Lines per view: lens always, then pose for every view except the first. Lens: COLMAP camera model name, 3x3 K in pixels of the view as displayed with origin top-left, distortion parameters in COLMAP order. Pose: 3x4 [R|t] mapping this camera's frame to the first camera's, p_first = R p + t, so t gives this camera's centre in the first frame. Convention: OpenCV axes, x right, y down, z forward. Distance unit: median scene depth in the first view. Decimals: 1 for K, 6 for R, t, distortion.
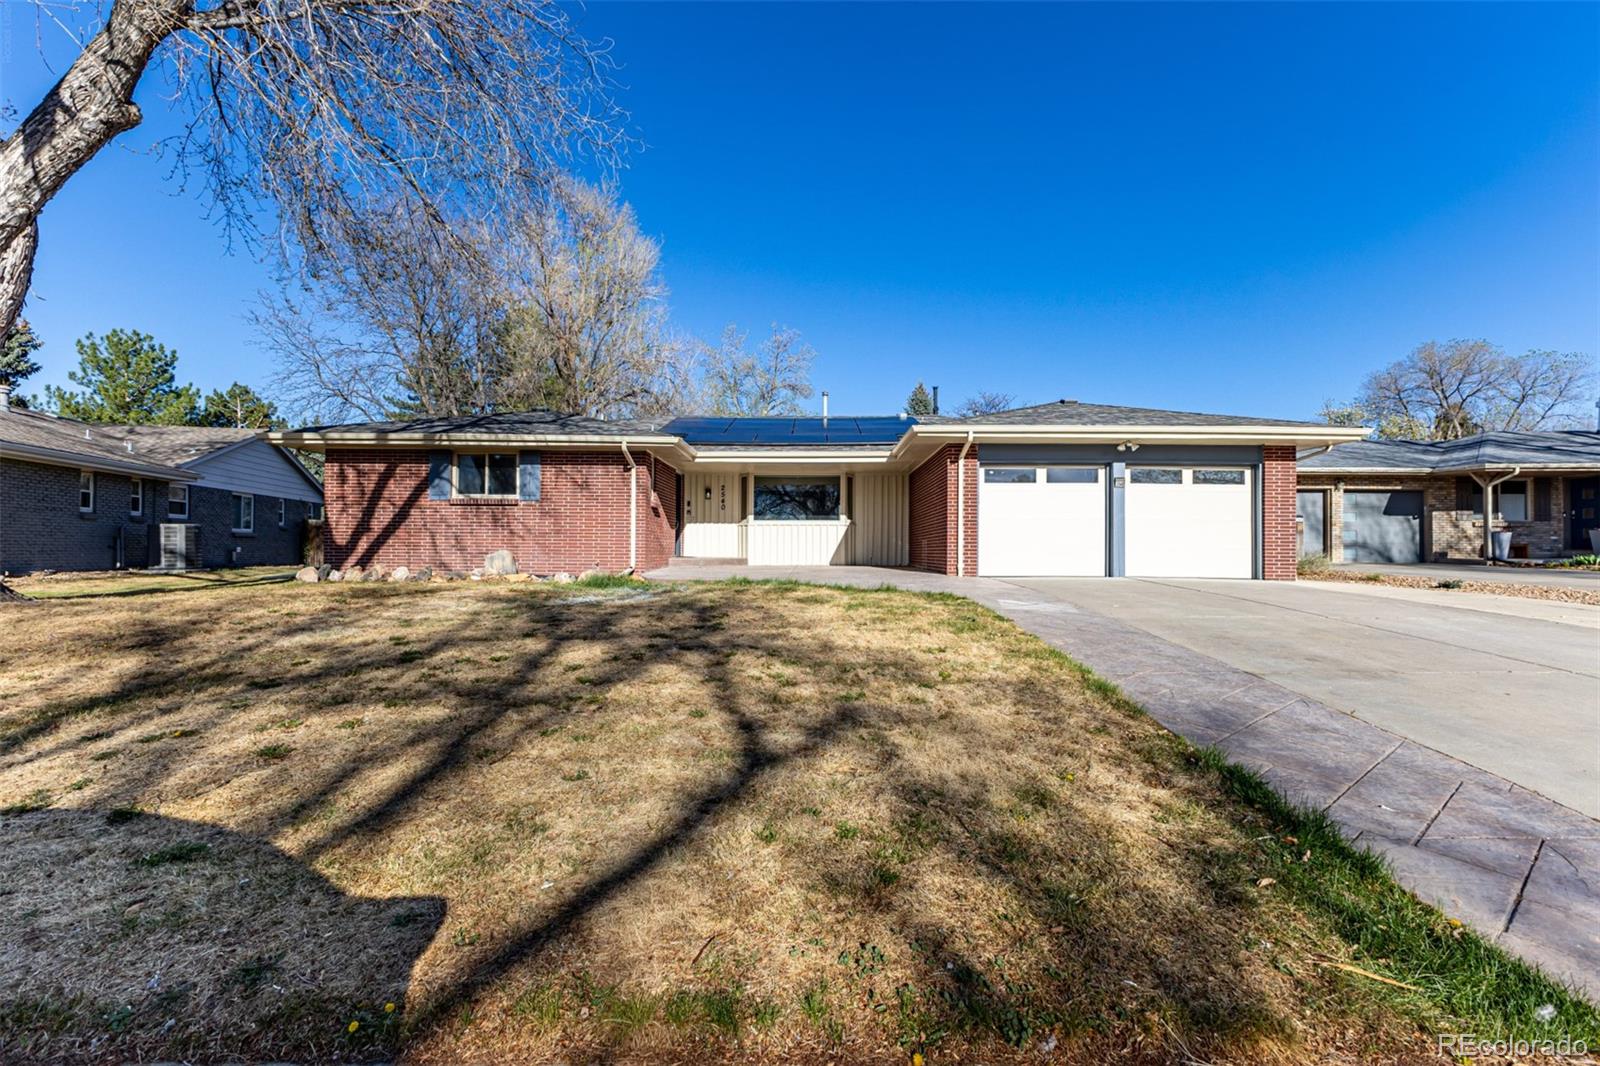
lens RADIAL K [[695.3, 0, 800.0], [0, 695.3, 540.9], [0, 0, 1]] dist [0.000872, 0.000041]
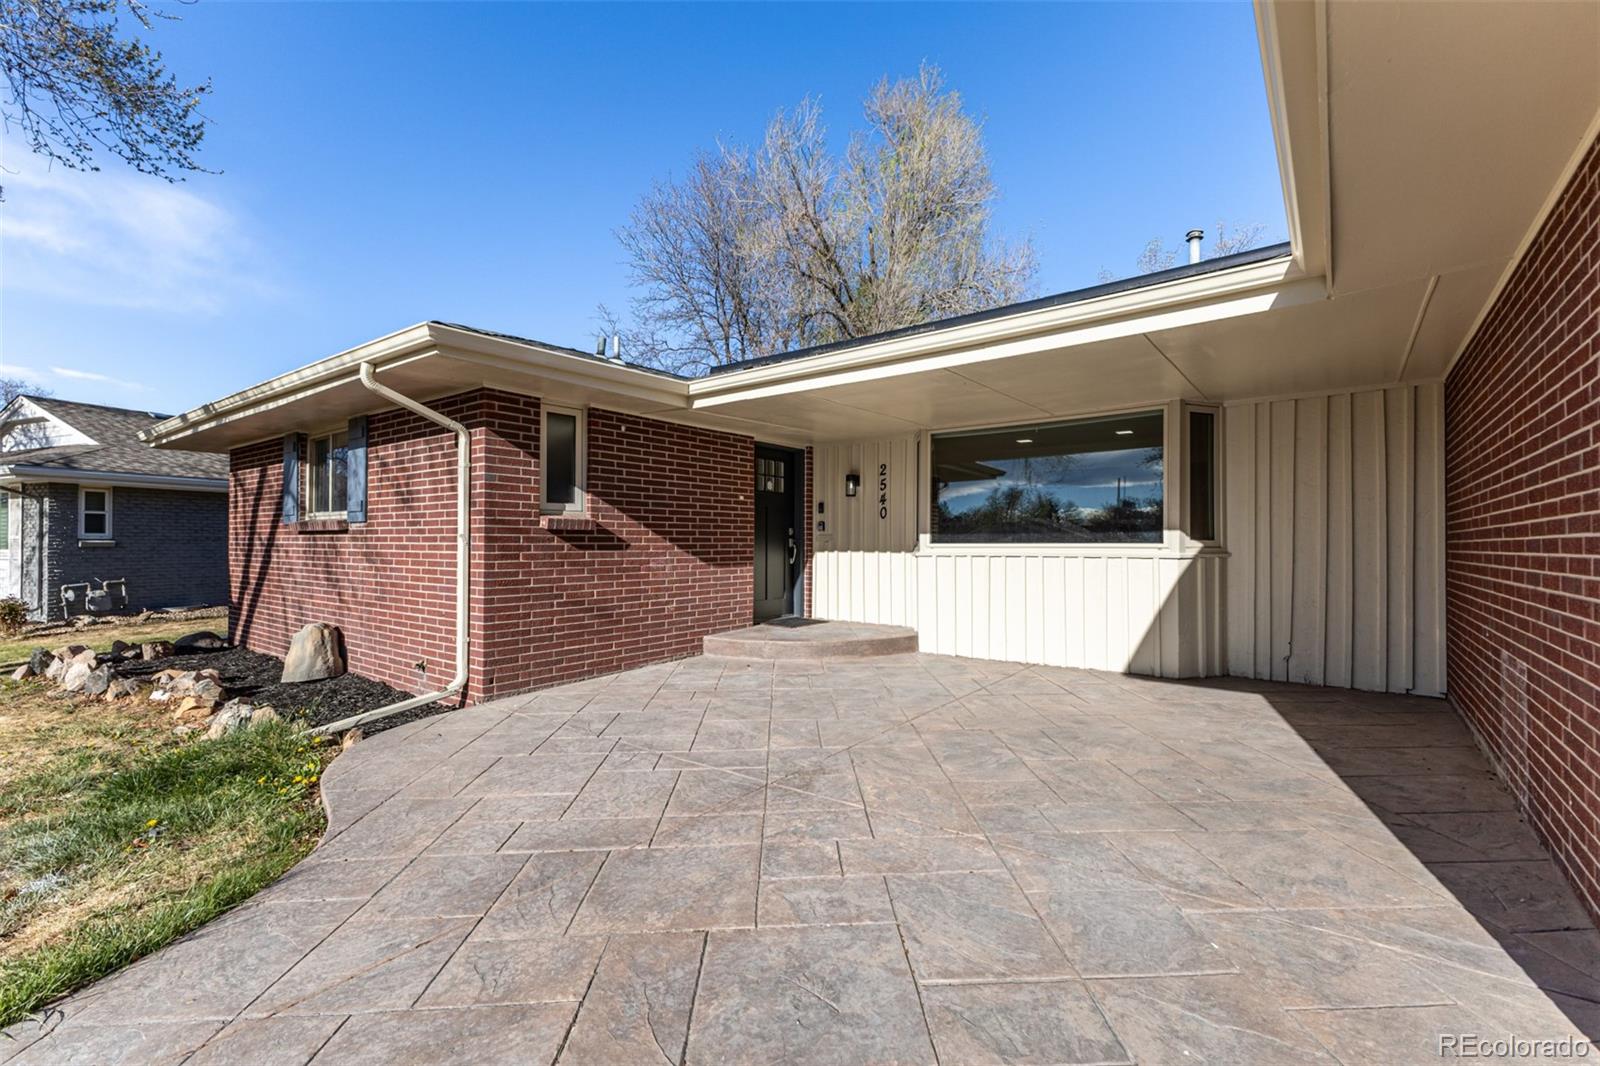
lens RADIAL K [[695.3, 0, 800.0], [0, 695.3, 540.9], [0, 0, 1]] dist [0.000872, 0.000041]
pose [[0.799838, -0.000433, -0.600216, 0.117606], [0.004627, 0.999974, 0.005445, -0.034121], [0.600198, -0.007132, 0.799820, 0.620658]]
